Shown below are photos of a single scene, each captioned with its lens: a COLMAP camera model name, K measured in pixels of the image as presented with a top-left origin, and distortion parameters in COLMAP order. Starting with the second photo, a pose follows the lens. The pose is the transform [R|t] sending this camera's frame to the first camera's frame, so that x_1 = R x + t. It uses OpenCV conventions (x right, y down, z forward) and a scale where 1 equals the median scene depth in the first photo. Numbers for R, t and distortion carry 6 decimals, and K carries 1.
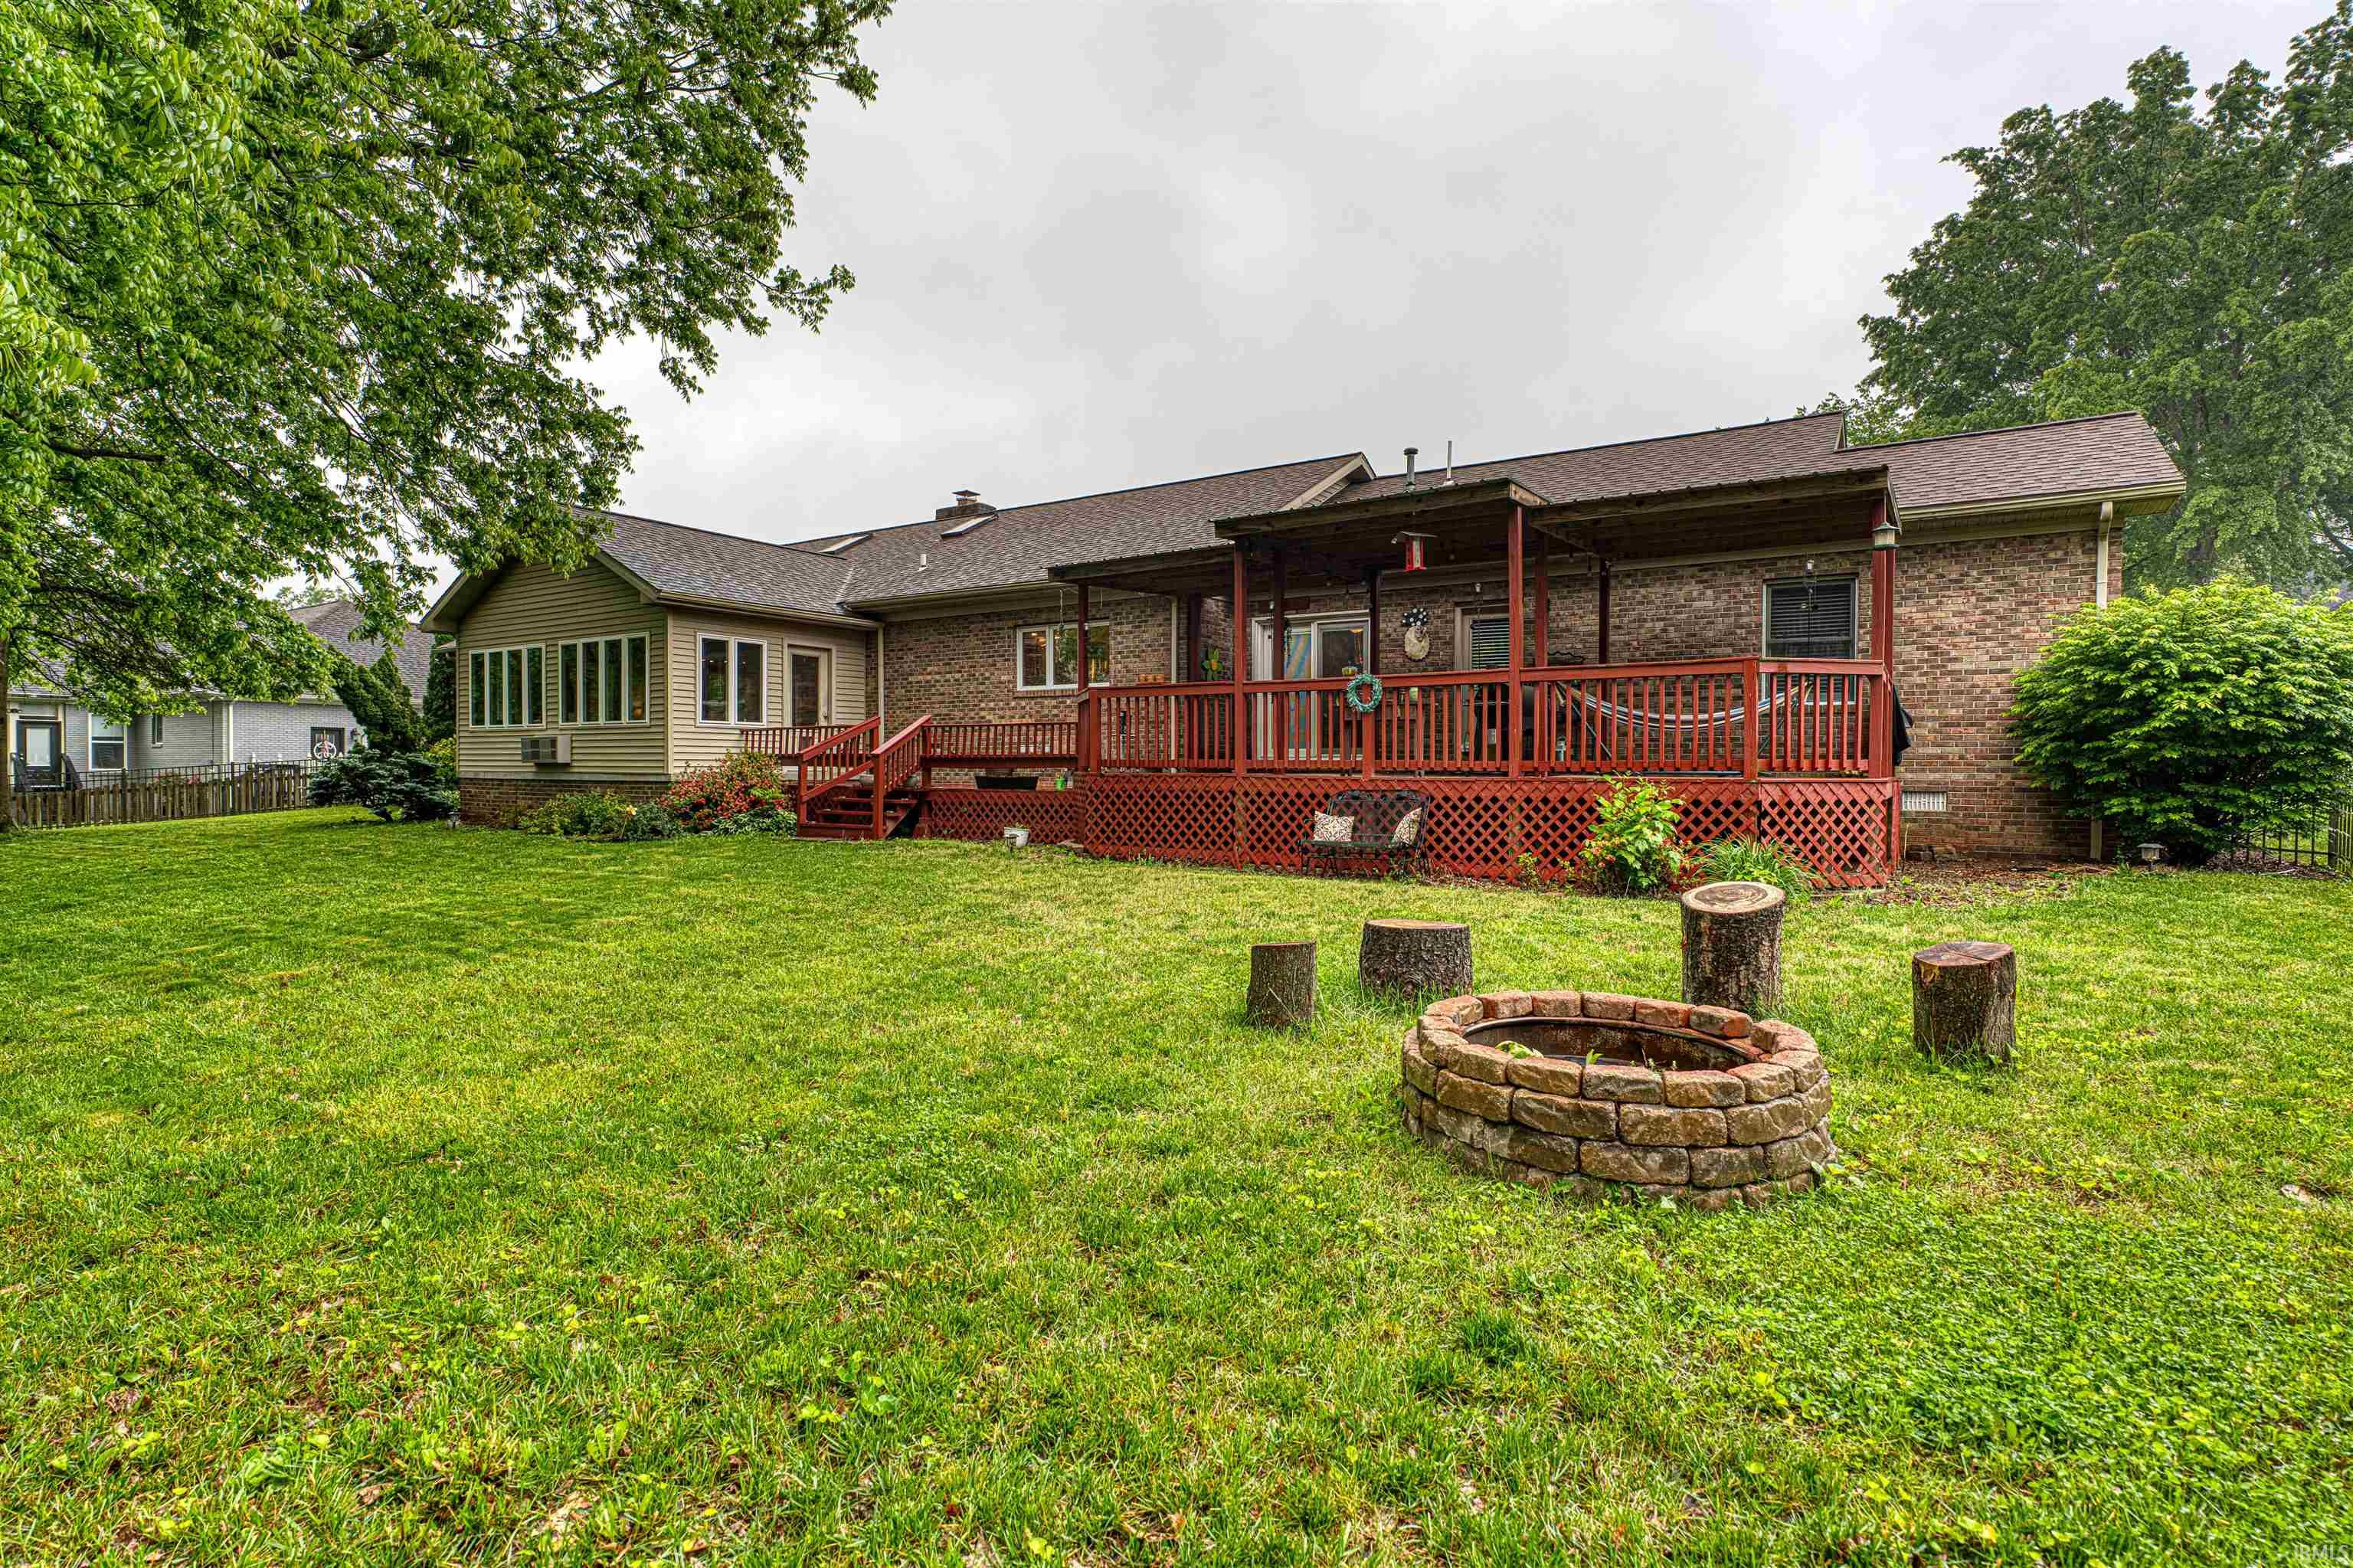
lens RADIAL K [[1166.2, 0, 1176.5], [0, 1166.2, 784.0], [0, 0, 1]] dist [-0.001271, 0.000101]
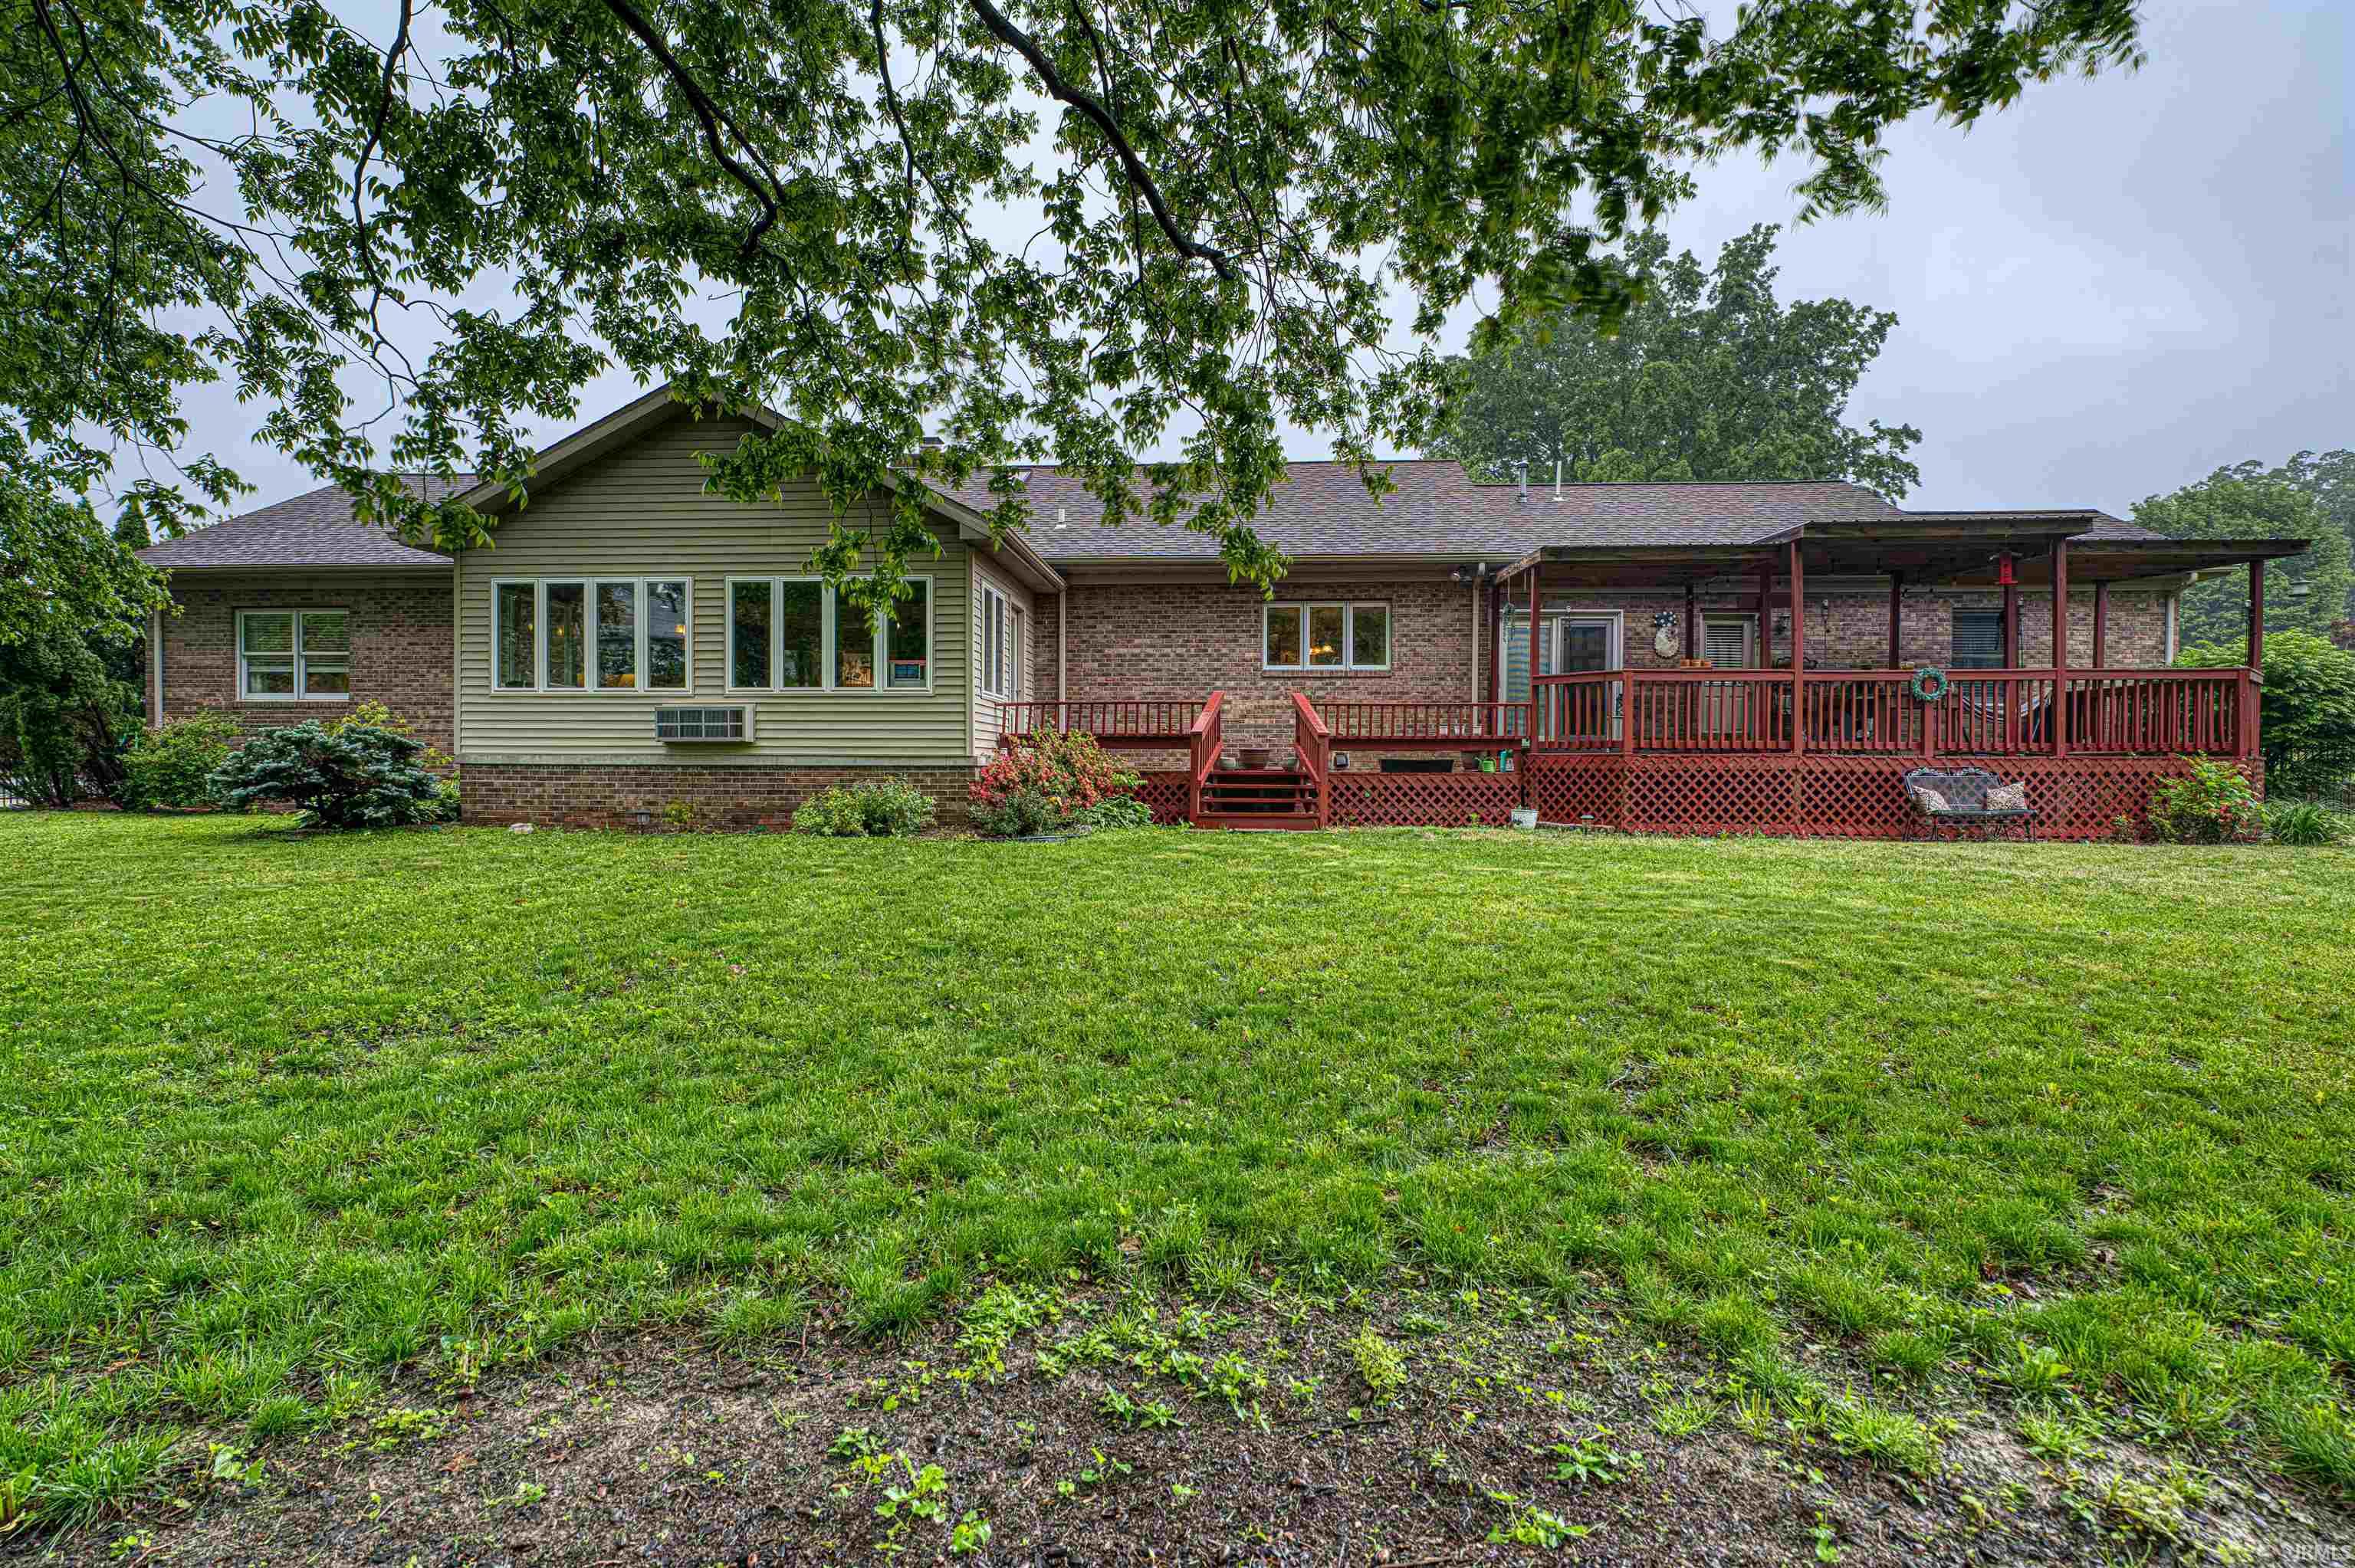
lens RADIAL K [[1167.0, 0, 1177.5], [0, 1167.0, 784.0], [0, 0, 1]] dist [-0.001271, 0.000101]
pose [[0.861690, -0.009394, 0.507349, -0.722931], [0.007029, 0.999954, 0.006577, 0.005577], [-0.507387, -0.002101, 0.861716, 0.245416]]
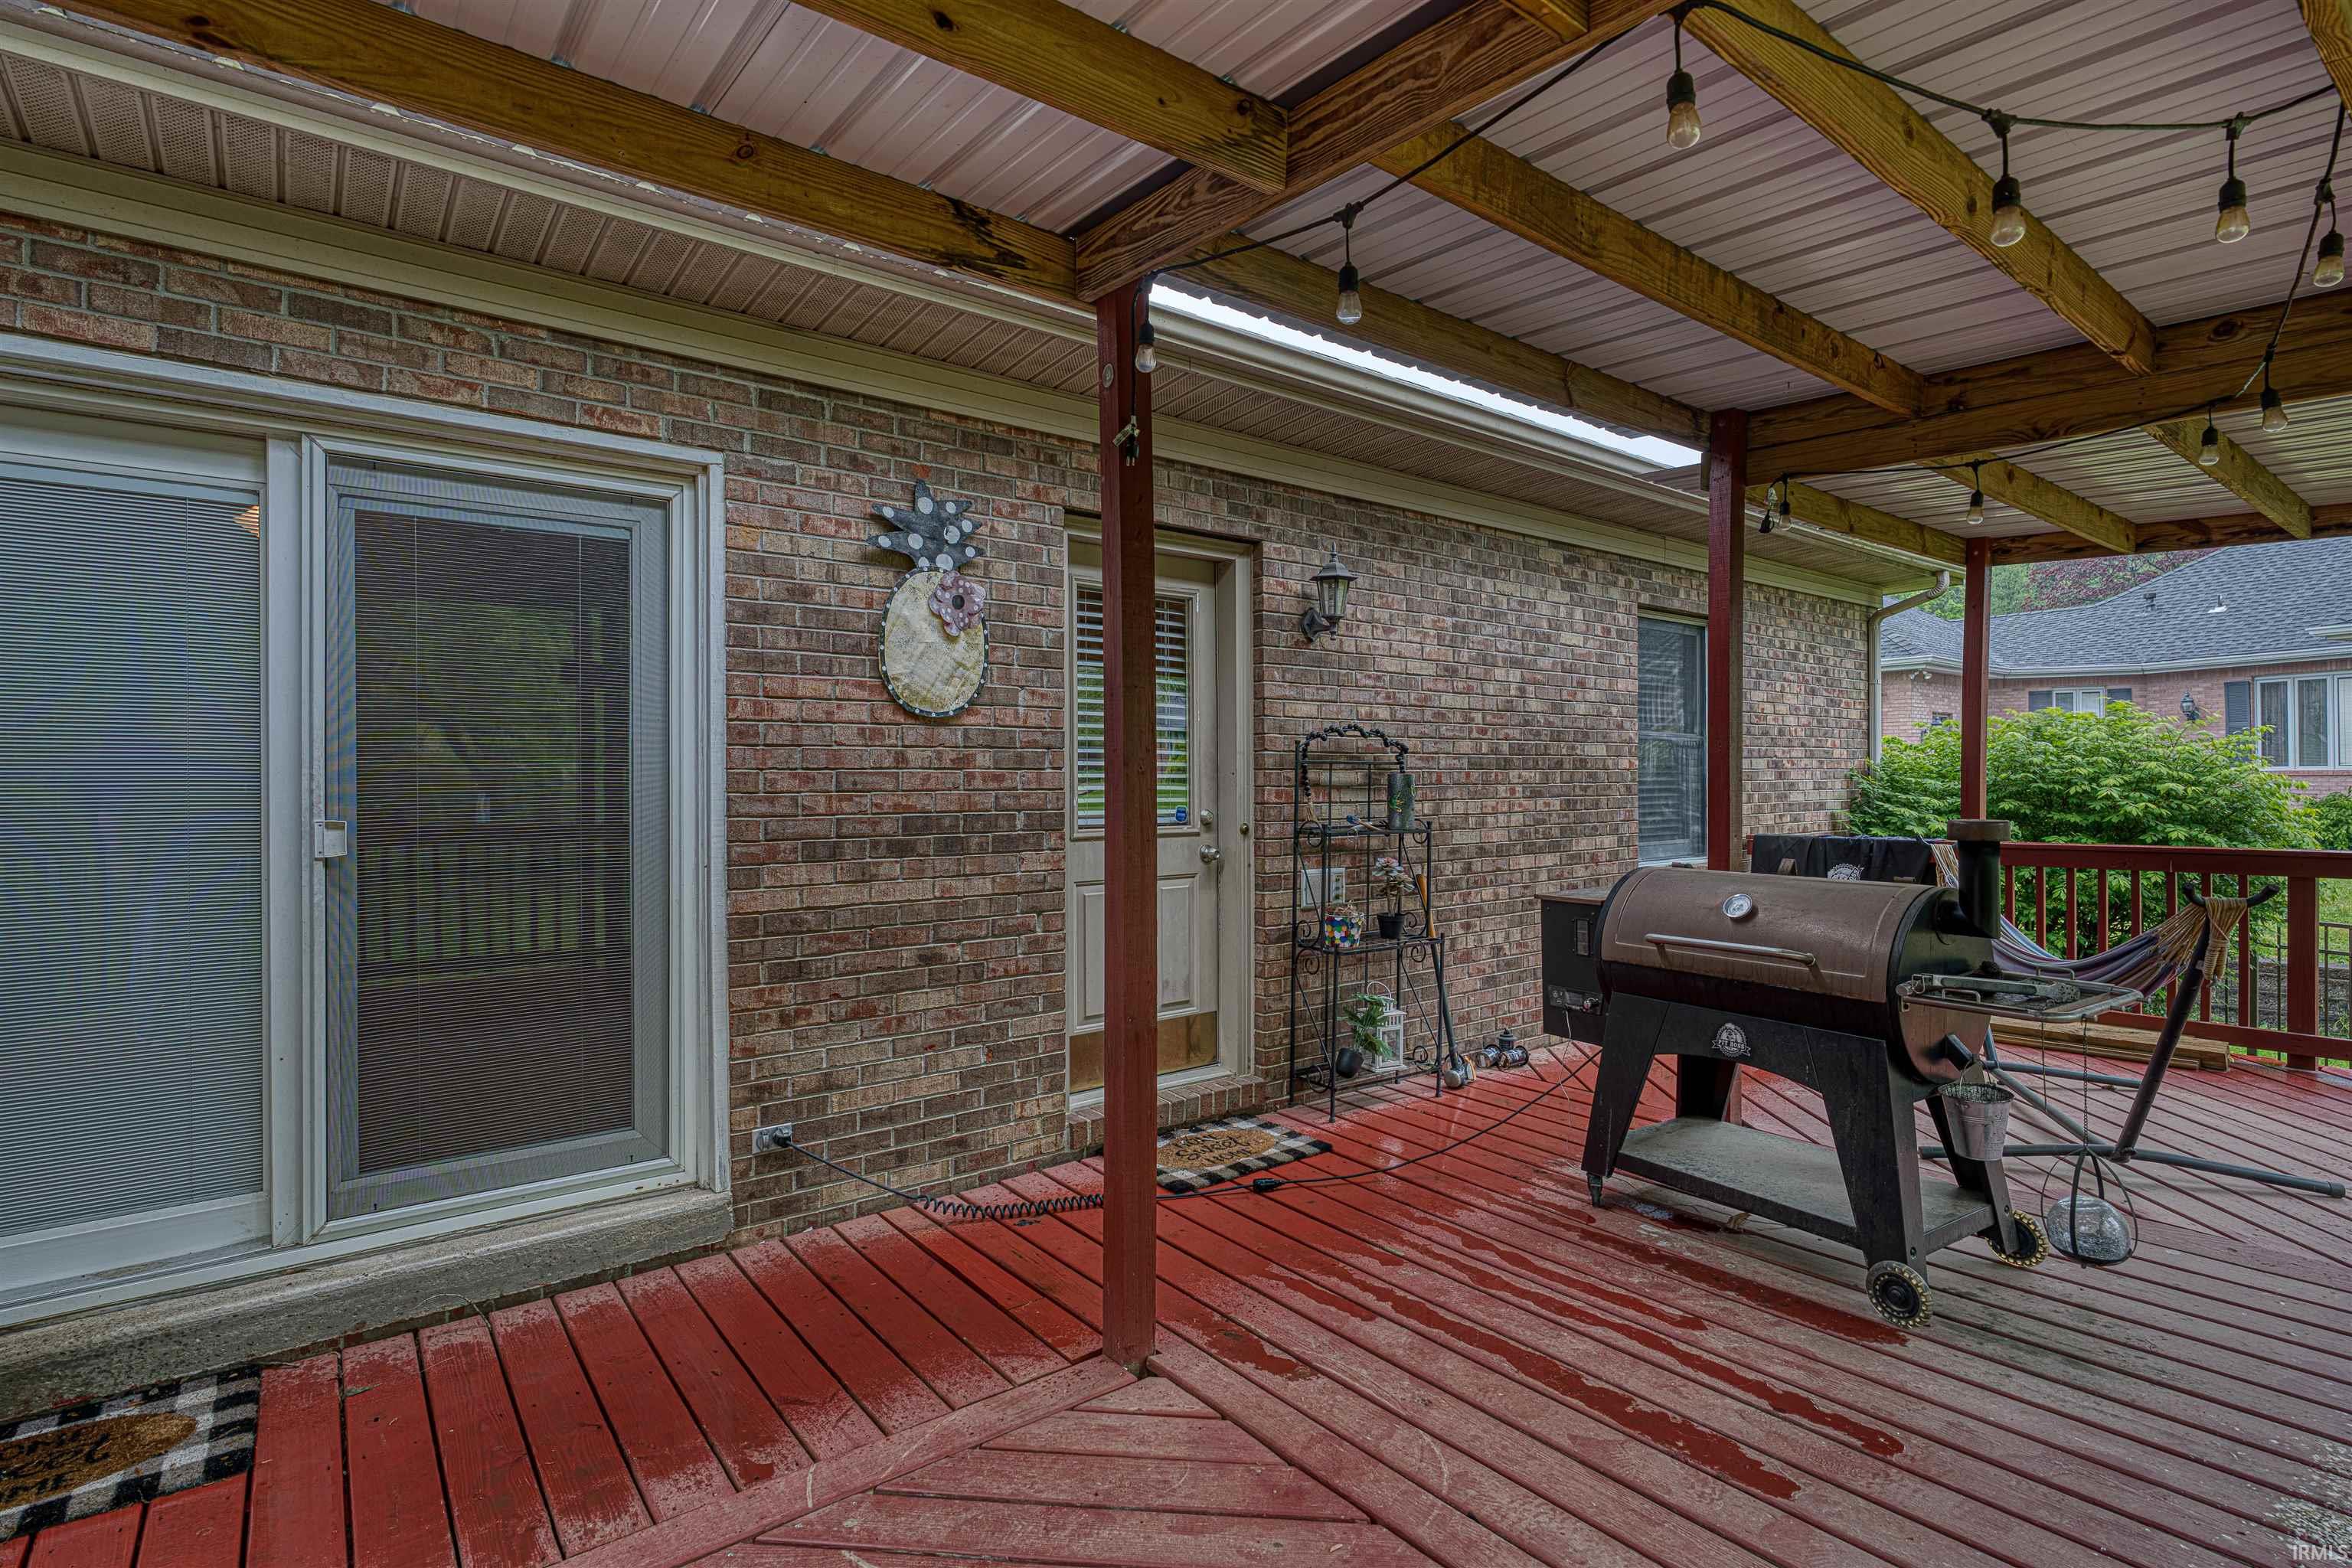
lens RADIAL K [[1165.6, 0, 1176.0], [0, 1165.6, 784.0], [0, 0, 1]] dist [-0.001271, 0.000101]
pose [[0.321996, -0.009344, 0.946695, -0.002613], [0.020631, 0.999783, 0.002850, -0.085599], [-0.946516, 0.018614, 0.322119, 0.814588]]
